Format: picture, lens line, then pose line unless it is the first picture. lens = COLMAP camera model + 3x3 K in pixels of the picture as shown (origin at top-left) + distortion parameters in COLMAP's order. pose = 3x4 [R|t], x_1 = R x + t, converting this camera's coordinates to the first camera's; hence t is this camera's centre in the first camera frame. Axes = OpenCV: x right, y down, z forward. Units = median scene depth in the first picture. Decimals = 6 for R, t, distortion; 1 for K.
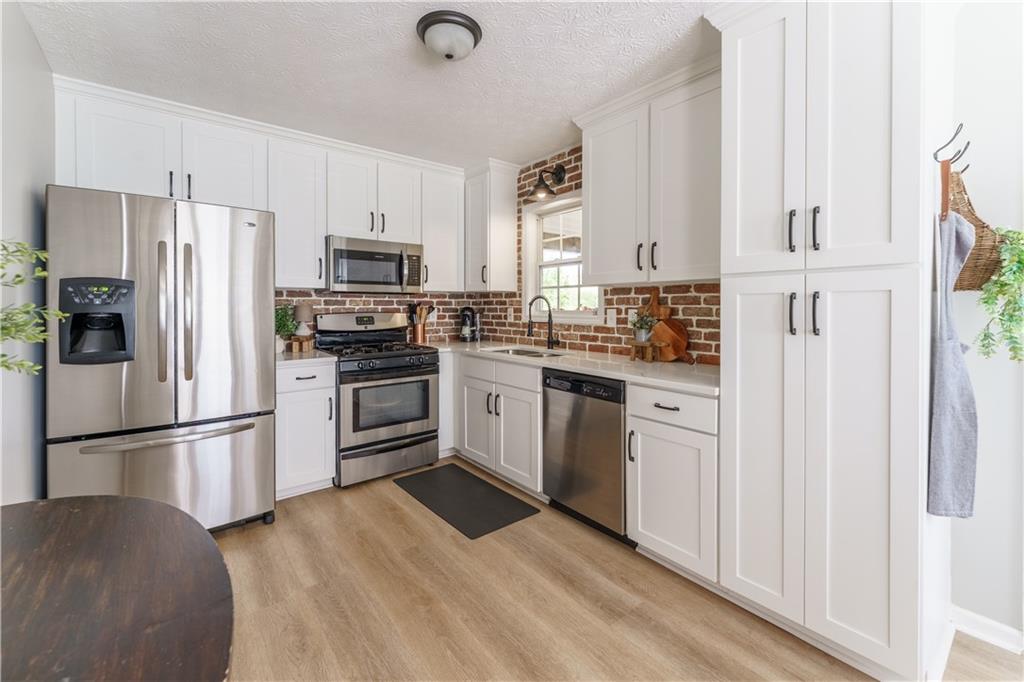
lens RADIAL K [[416.9, 0, 497.2], [0, 416.9, 304.5], [0, 0, 1]] dist [-0.000496, -0.000184]
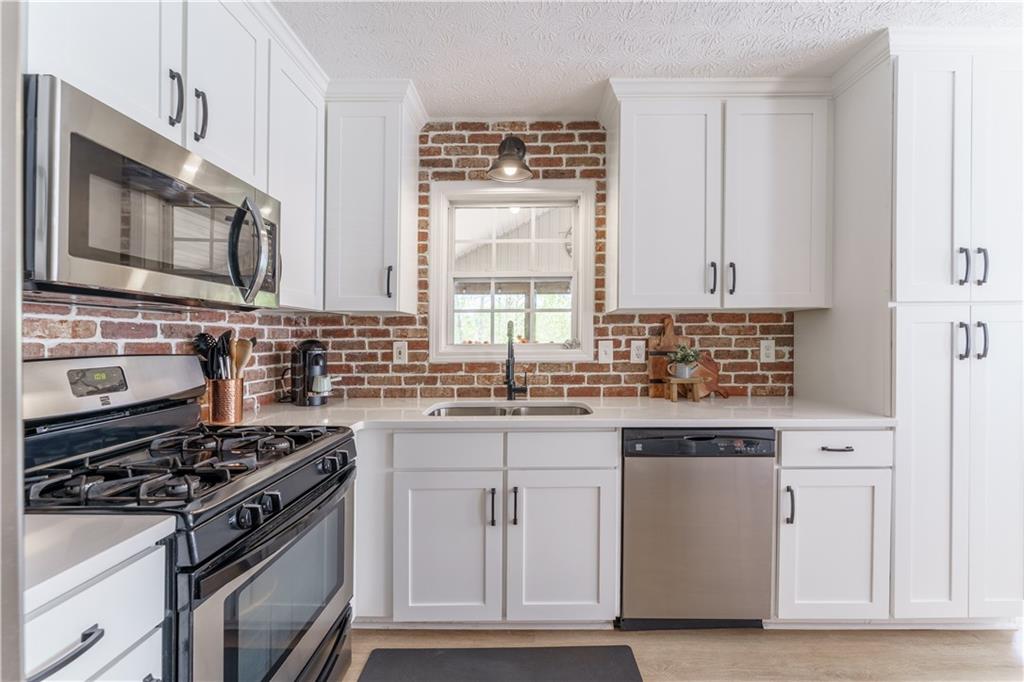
lens RADIAL K [[416.9, 0, 513.5], [0, 416.9, 337.7], [0, 0, 1]] dist [-0.000496, -0.000184]
pose [[0.616359, -0.000646, 0.787465, -0.417979], [0.002749, 0.999995, -0.001331, 0.005260], [-0.787460, 0.002985, 0.616358, 0.583094]]
